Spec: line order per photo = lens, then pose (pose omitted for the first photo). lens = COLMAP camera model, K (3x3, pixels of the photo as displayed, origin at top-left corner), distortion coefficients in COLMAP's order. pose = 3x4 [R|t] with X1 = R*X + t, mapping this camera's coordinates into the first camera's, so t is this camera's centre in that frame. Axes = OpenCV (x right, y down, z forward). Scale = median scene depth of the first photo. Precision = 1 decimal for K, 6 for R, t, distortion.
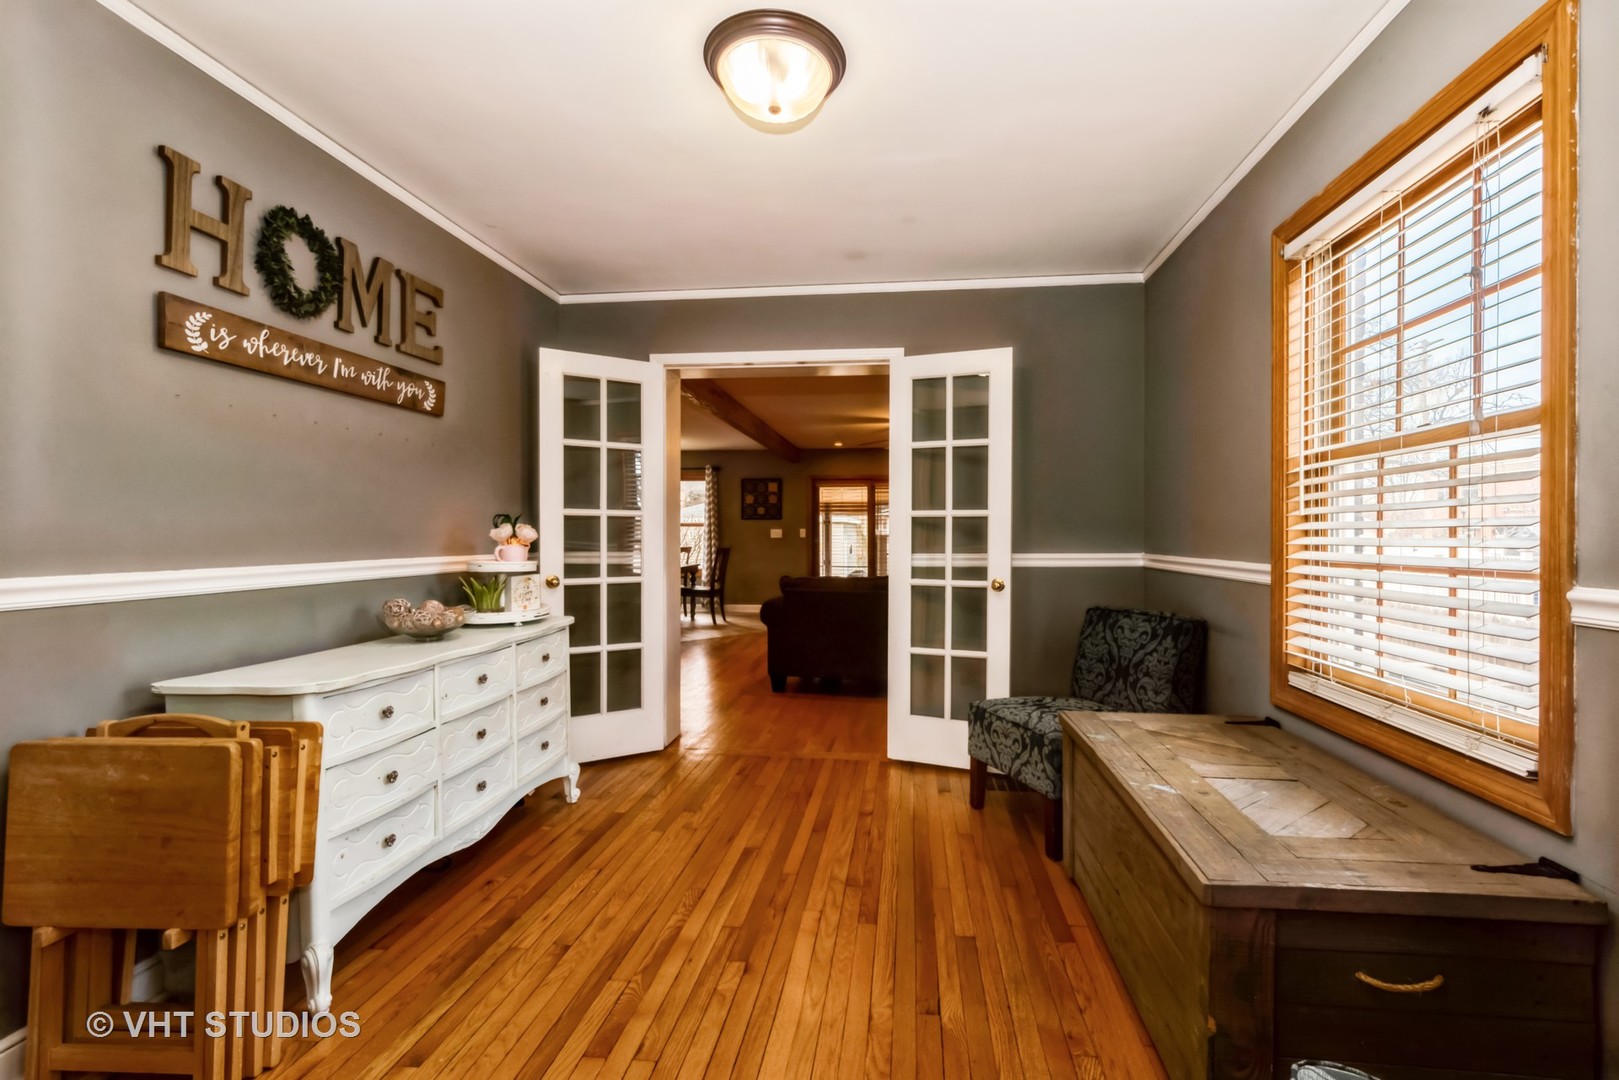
lens RADIAL K [[703.2, 0, 811.6], [0, 703.2, 534.3], [0, 0, 1]] dist [0.000725, -0.000459]
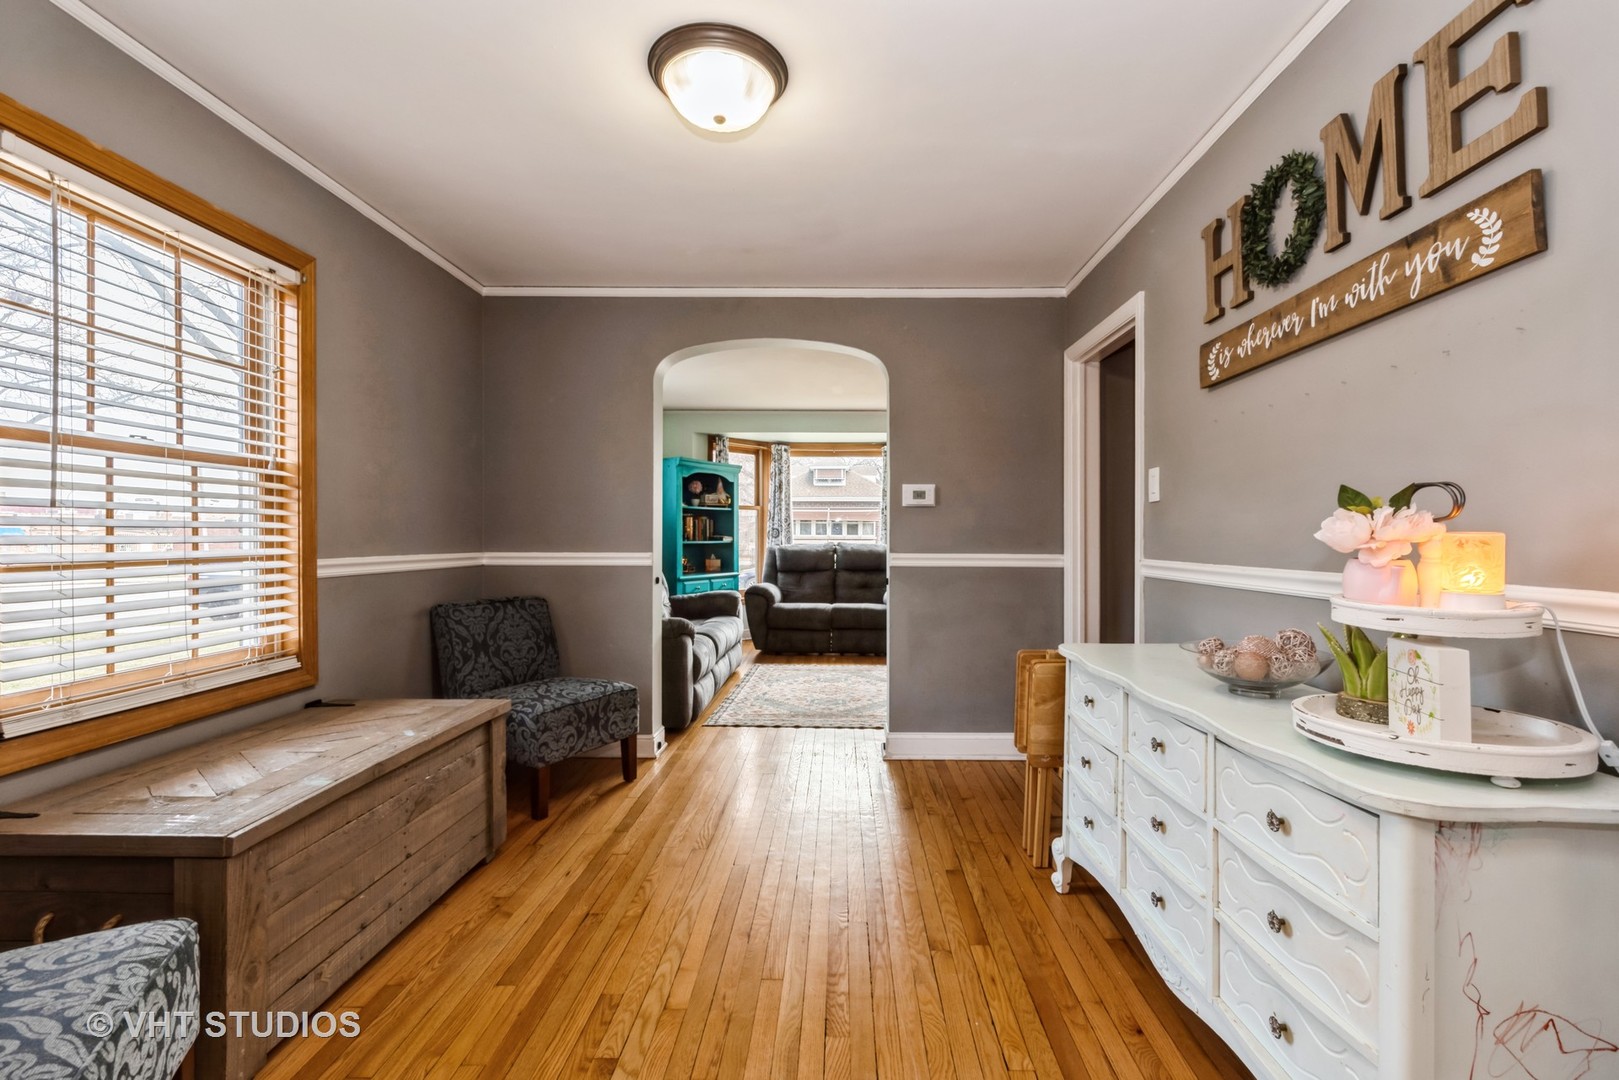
lens RADIAL K [[703.2, 0, 820.3], [0, 703.2, 535.6], [0, 0, 1]] dist [0.000725, -0.000459]
pose [[-0.993044, -0.001568, -0.117729, -0.065338], [-0.001039, 0.999989, -0.004552, 0.006509], [0.117735, -0.004398, -0.993035, 1.793666]]
